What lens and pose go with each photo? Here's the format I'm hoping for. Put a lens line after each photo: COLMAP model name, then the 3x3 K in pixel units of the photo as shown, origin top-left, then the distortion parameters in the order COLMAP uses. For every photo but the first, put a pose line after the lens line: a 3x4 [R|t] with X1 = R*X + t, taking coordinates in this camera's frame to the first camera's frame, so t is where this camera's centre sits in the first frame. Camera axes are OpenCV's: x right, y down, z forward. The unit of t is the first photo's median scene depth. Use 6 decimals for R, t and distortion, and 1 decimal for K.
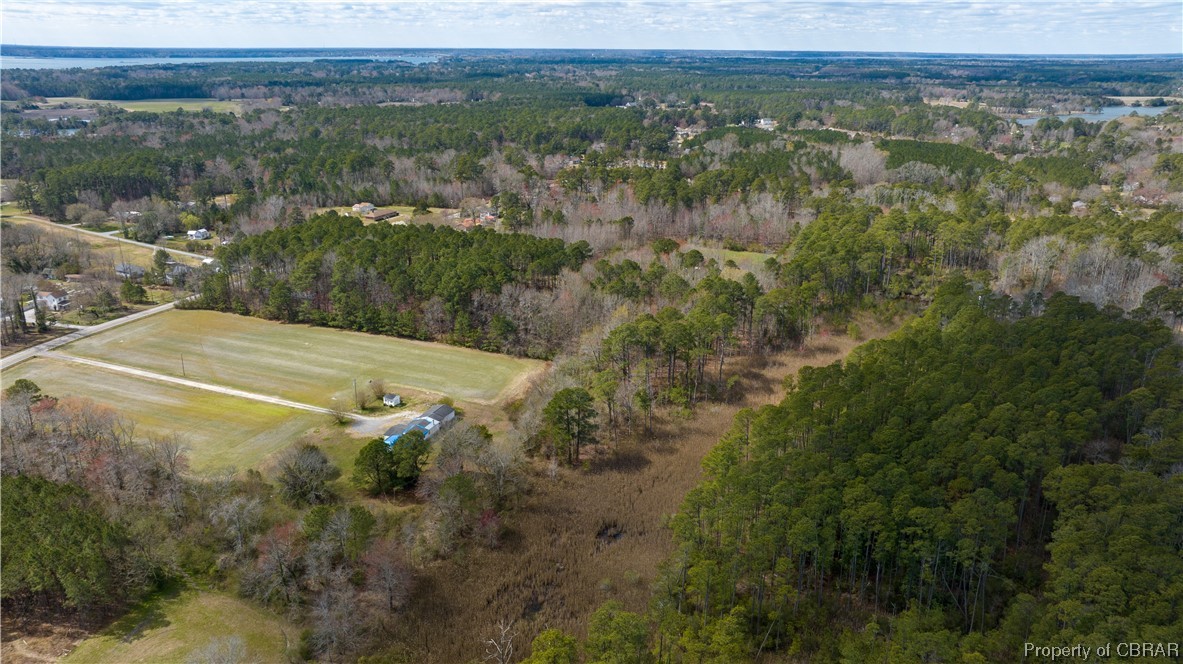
lens RADIAL K [[833.3, 0, 591.5], [0, 833.3, 332.0], [0, 0, 1]] dist [-0.042690, 0.046154]
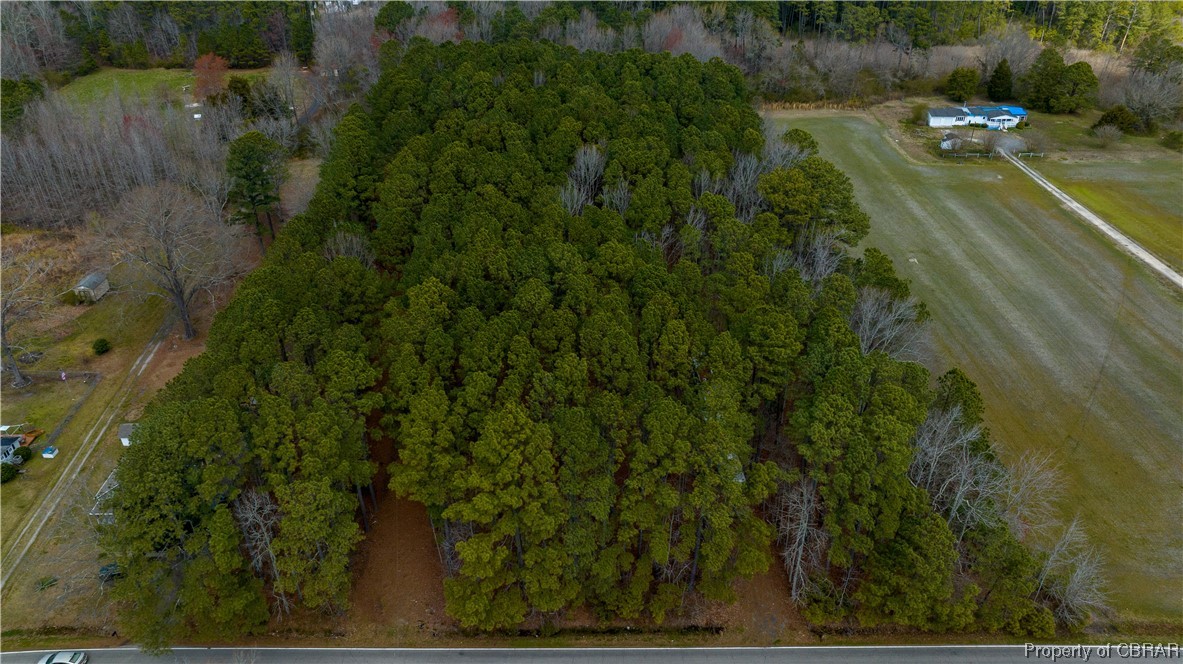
lens RADIAL K [[833.3, 0, 591.5], [0, 833.3, 332.0], [0, 0, 1]] dist [-0.042690, 0.046154]
pose [[-0.423112, -0.484629, 0.765579, -0.656133], [0.285464, 0.730609, 0.620259, -0.315835], [-0.859934, 0.480985, -0.170785, 1.256000]]
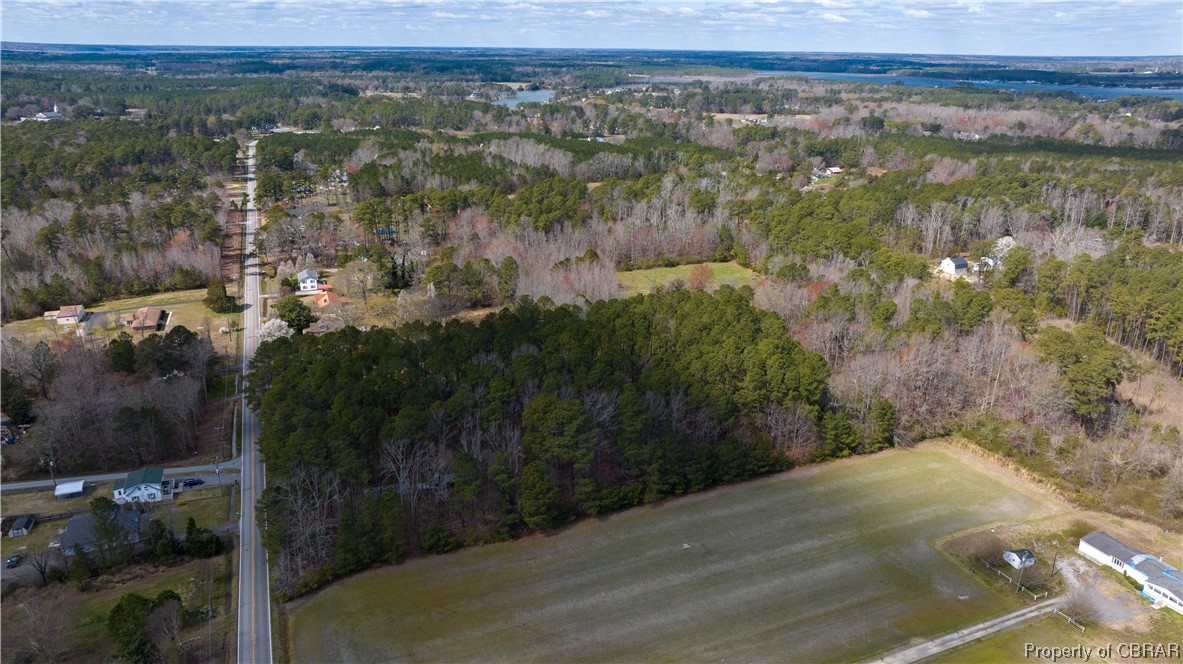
lens RADIAL K [[833.3, 0, 591.5], [0, 833.3, 332.0], [0, 0, 1]] dist [-0.042690, 0.046154]
pose [[0.699428, -0.231052, 0.676325, -0.738230], [0.226089, 0.969235, 0.097306, -0.199932], [-0.678000, 0.084851, 0.730148, 0.598447]]
